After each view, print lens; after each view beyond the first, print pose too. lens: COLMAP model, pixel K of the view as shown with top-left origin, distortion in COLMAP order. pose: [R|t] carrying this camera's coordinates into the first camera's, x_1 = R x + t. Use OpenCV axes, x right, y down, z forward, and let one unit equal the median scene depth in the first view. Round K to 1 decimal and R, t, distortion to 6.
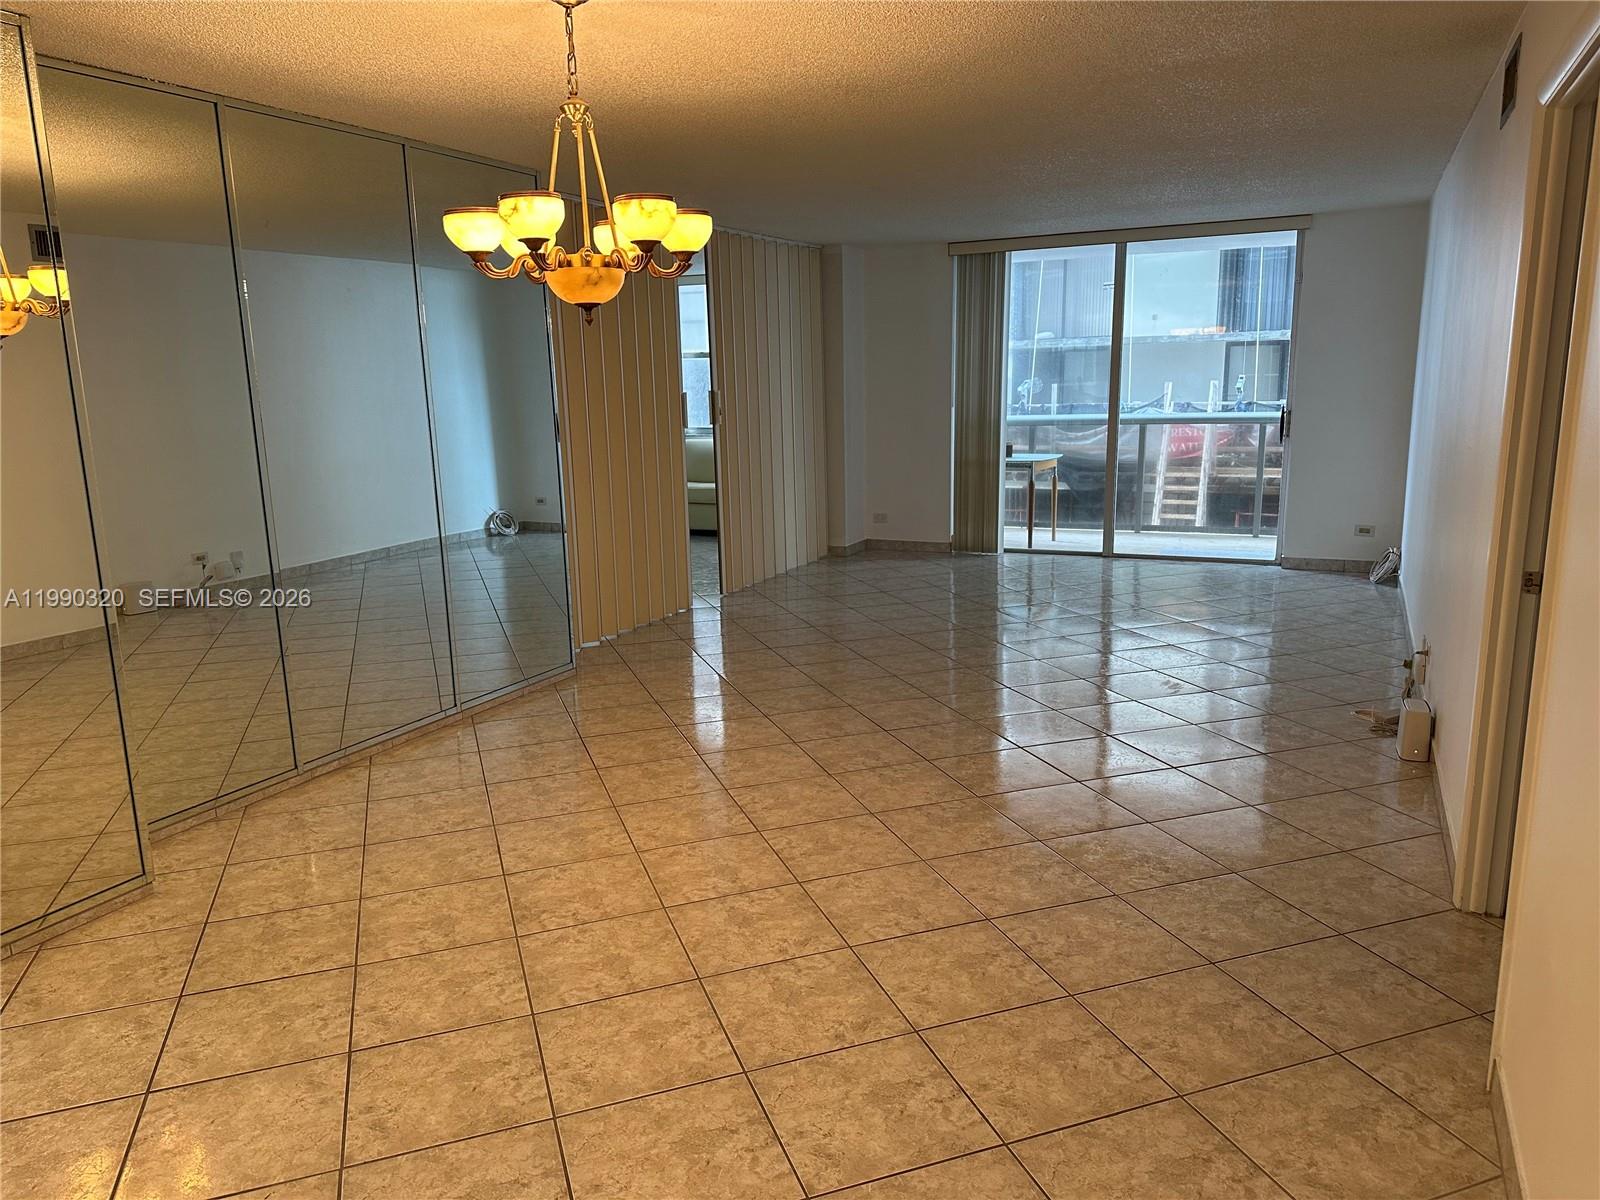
lens RADIAL K [[1112.9, 0, 807.4], [0, 1112.9, 556.7], [0, 0, 1]] dist [0.020527, -0.004928]
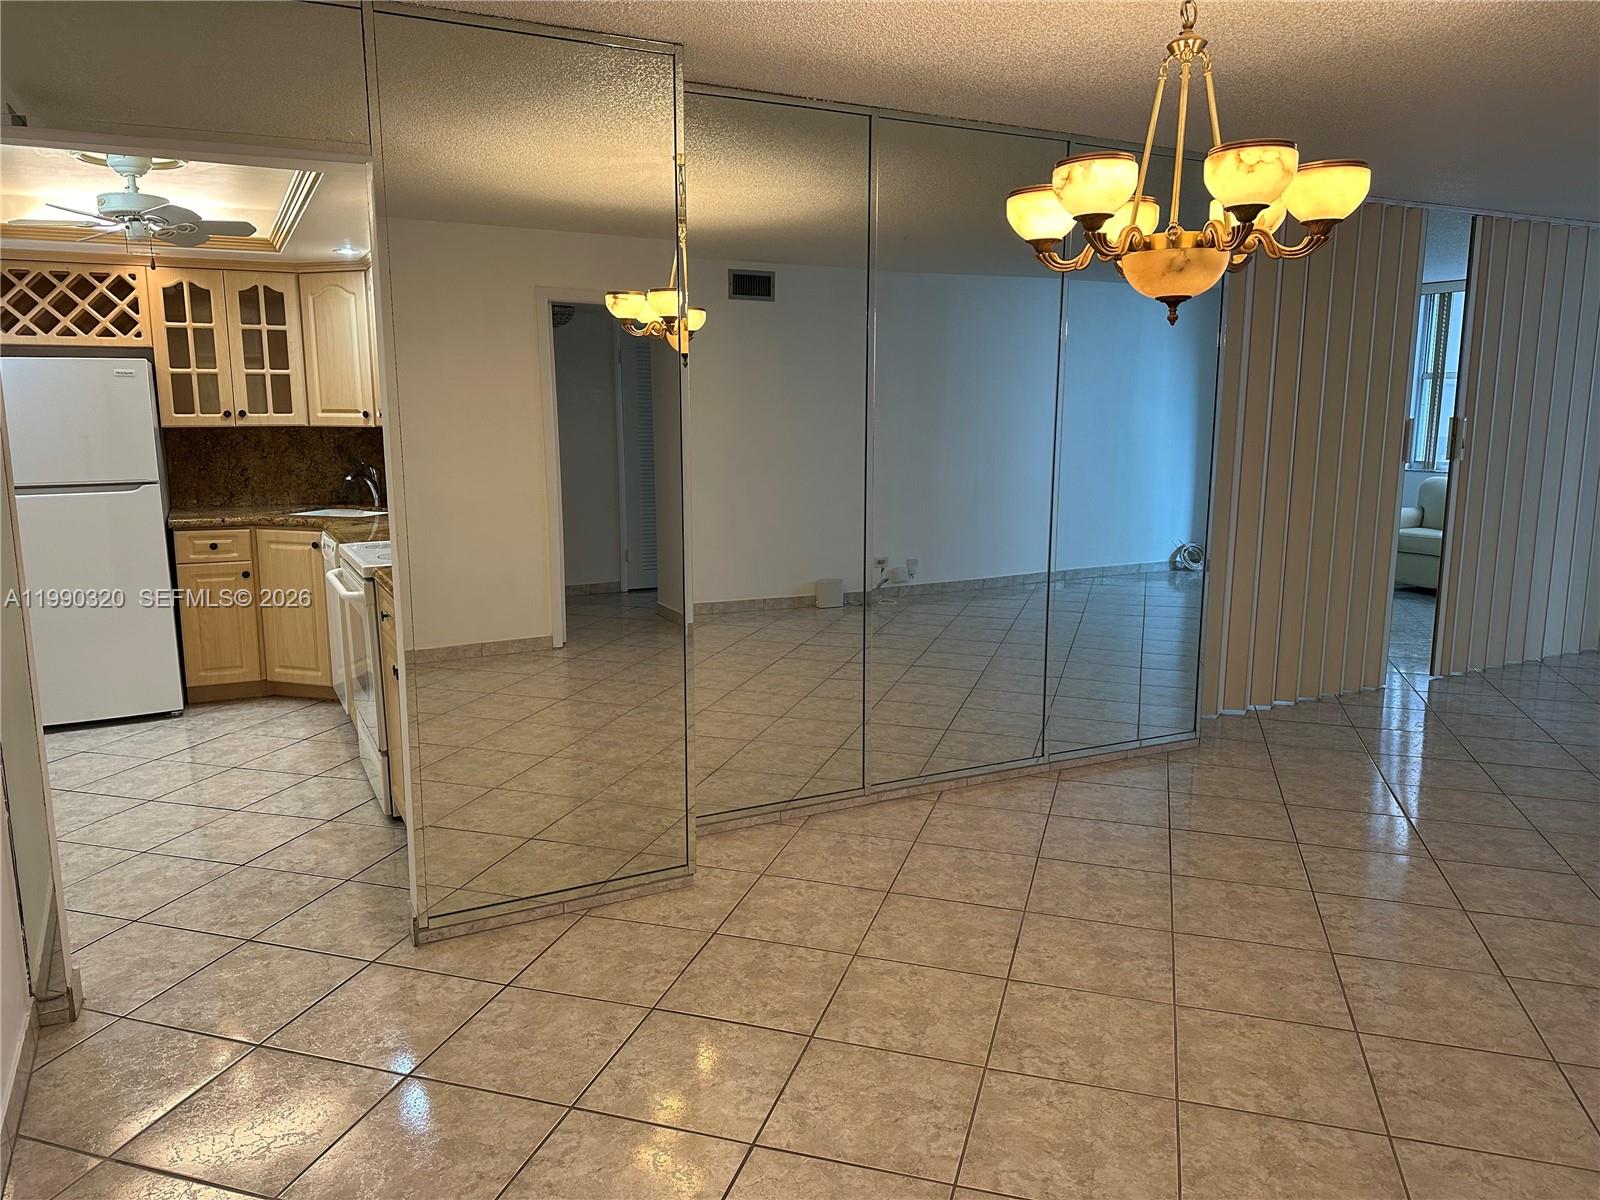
lens RADIAL K [[1123.4, 0, 803.5], [0, 1123.4, 563.0], [0, 0, 1]] dist [0.142138, -0.201299]
pose [[0.802337, 0.105467, -0.587479, 0.079000], [-0.115652, 0.993082, 0.020333, -0.026585], [0.585559, 0.051629, 0.808984, 0.196235]]
